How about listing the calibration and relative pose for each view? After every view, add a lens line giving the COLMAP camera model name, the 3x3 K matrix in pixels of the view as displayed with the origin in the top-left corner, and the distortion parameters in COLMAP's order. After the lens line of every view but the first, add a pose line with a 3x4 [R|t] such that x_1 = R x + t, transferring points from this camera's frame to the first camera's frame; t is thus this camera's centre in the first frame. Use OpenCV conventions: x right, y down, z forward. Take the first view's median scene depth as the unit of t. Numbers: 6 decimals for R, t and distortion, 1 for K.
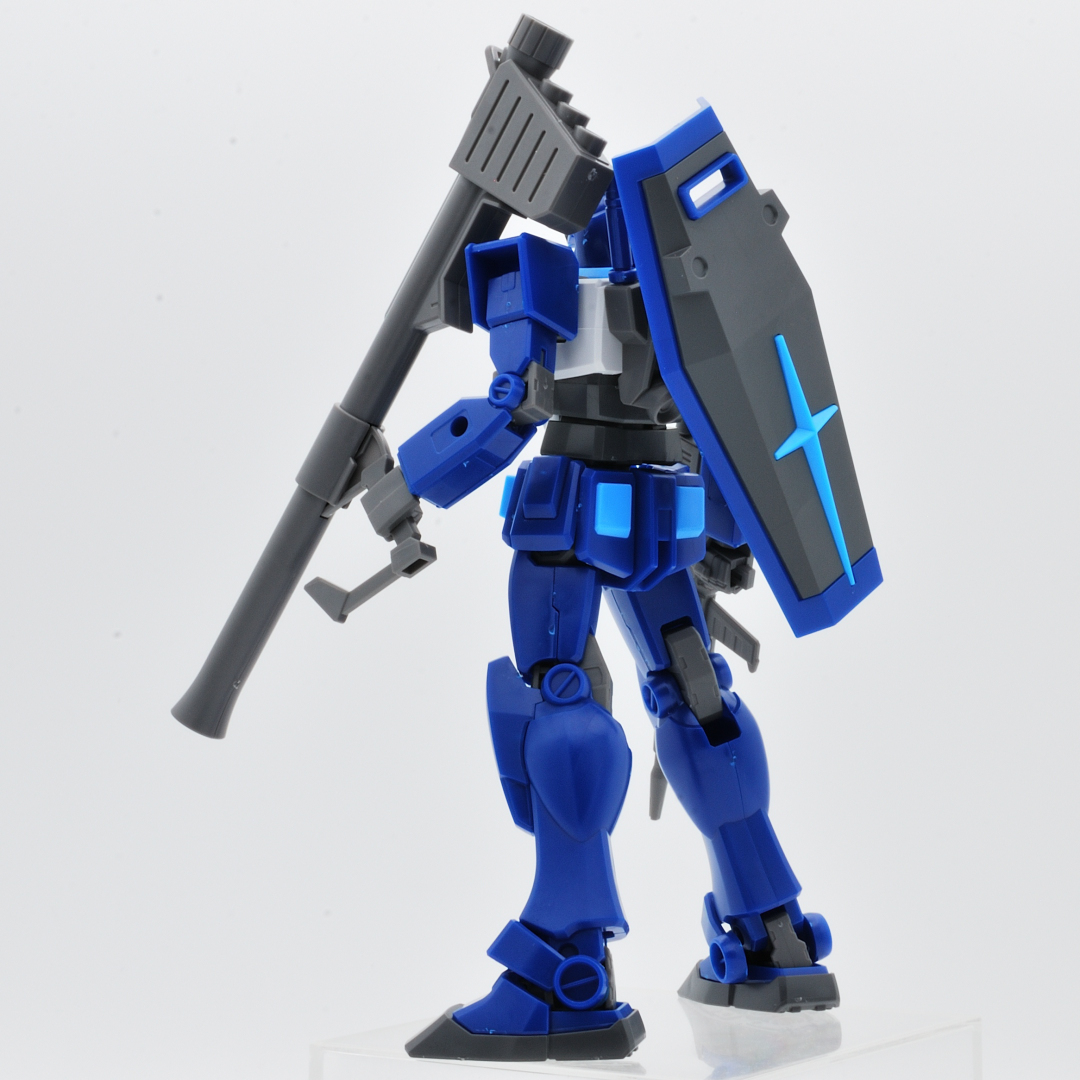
lens RADIAL K [[3160.1, 0, 540.0], [0, 3160.1, 540.0], [0, 0, 1]] dist [-0.106758, -1.183603]
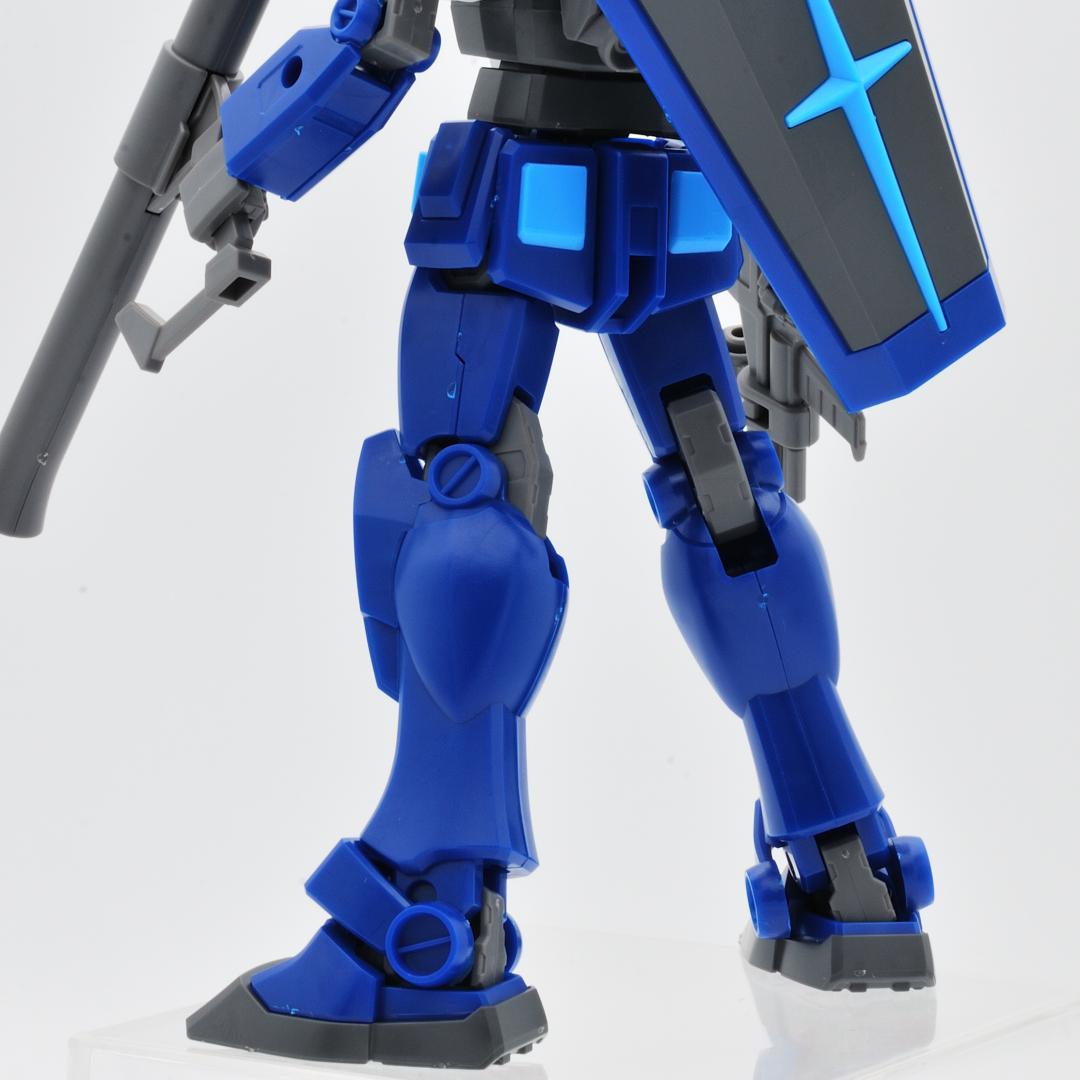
lens RADIAL K [[3340.8, 0, 540.0], [0, 3340.8, 540.0], [0, 0, 1]] dist [-0.082839, -0.625800]
pose [[0.967533, 0.035829, -0.250192, 0.192345], [-0.015061, 0.996315, 0.084439, 0.000891], [0.252296, -0.077929, 0.964507, 0.342593]]
